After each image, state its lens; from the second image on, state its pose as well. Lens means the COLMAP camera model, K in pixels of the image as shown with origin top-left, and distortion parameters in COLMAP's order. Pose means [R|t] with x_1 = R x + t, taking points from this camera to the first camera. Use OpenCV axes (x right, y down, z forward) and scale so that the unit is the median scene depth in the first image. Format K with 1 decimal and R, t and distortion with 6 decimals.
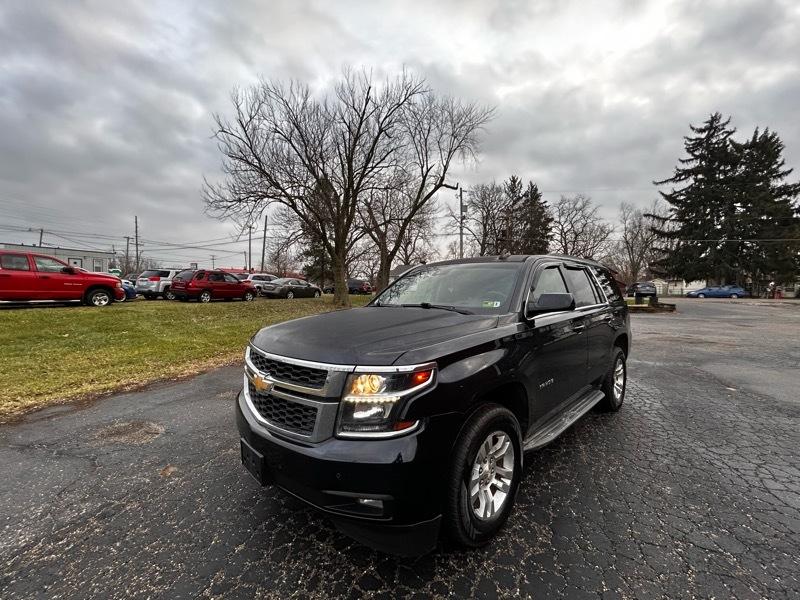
lens RADIAL K [[321.0, 0, 398.0], [0, 321.0, 298.0], [0, 0, 1]] dist [-0.001605, 0.000131]
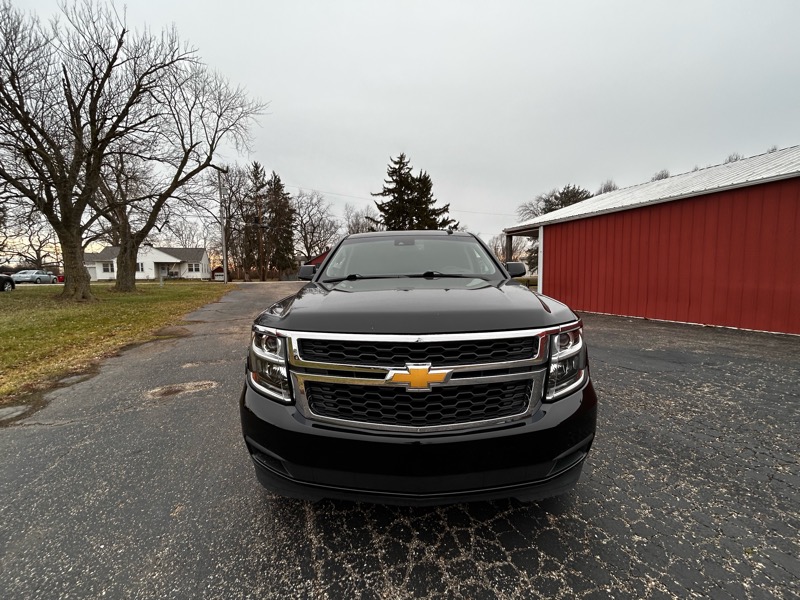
lens RADIAL K [[321.0, 0, 398.0], [0, 321.0, 298.0], [0, 0, 1]] dist [-0.001605, 0.000131]
pose [[0.709359, -0.064445, 0.701895, -0.094062], [0.035762, 0.997819, 0.055474, 0.002568], [-0.703940, -0.014249, 0.710117, -0.036566]]
